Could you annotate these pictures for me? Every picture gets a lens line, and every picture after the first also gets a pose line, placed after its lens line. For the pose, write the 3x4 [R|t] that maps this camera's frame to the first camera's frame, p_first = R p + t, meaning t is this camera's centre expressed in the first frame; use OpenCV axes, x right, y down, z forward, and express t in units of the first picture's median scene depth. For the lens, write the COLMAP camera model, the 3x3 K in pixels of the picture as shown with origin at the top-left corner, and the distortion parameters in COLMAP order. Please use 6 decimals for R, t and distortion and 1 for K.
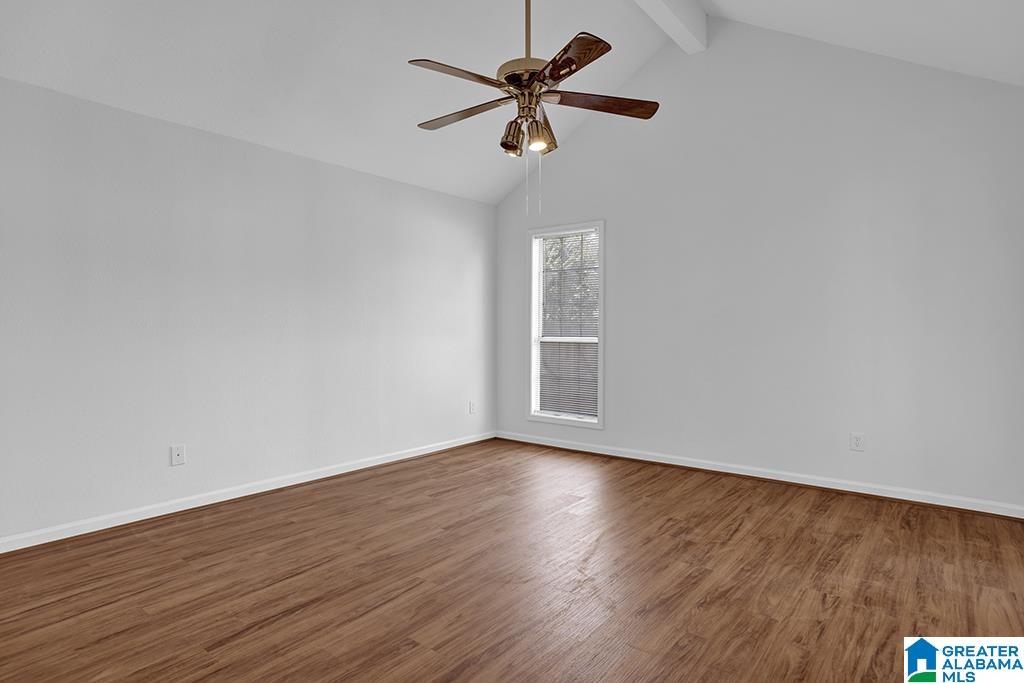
lens RADIAL K [[576.5, 0, 512.0], [0, 576.5, 341.5], [0, 0, 1]] dist [-0.000381, -0.000084]
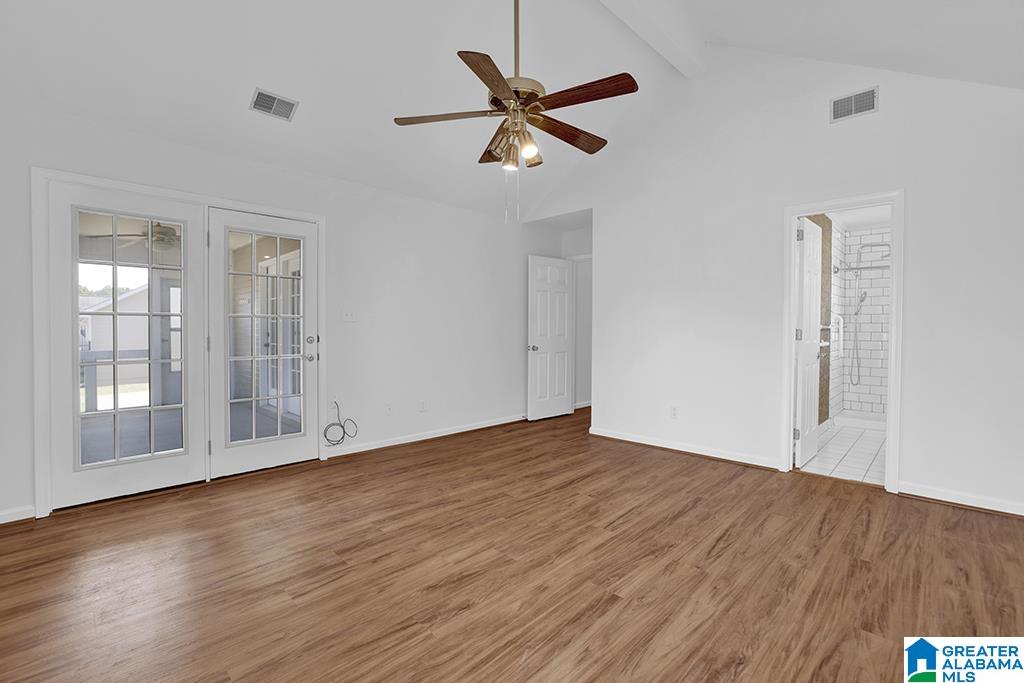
lens RADIAL K [[450.6, 0, 512.0], [0, 450.6, 341.5], [0, 0, 1]] dist [0.000423, 0.000069]
pose [[-0.994527, -0.003136, 0.104435, -0.051950], [0.001619, 0.998967, 0.045419, -0.033411], [-0.104469, 0.045339, -0.993494, 1.902155]]
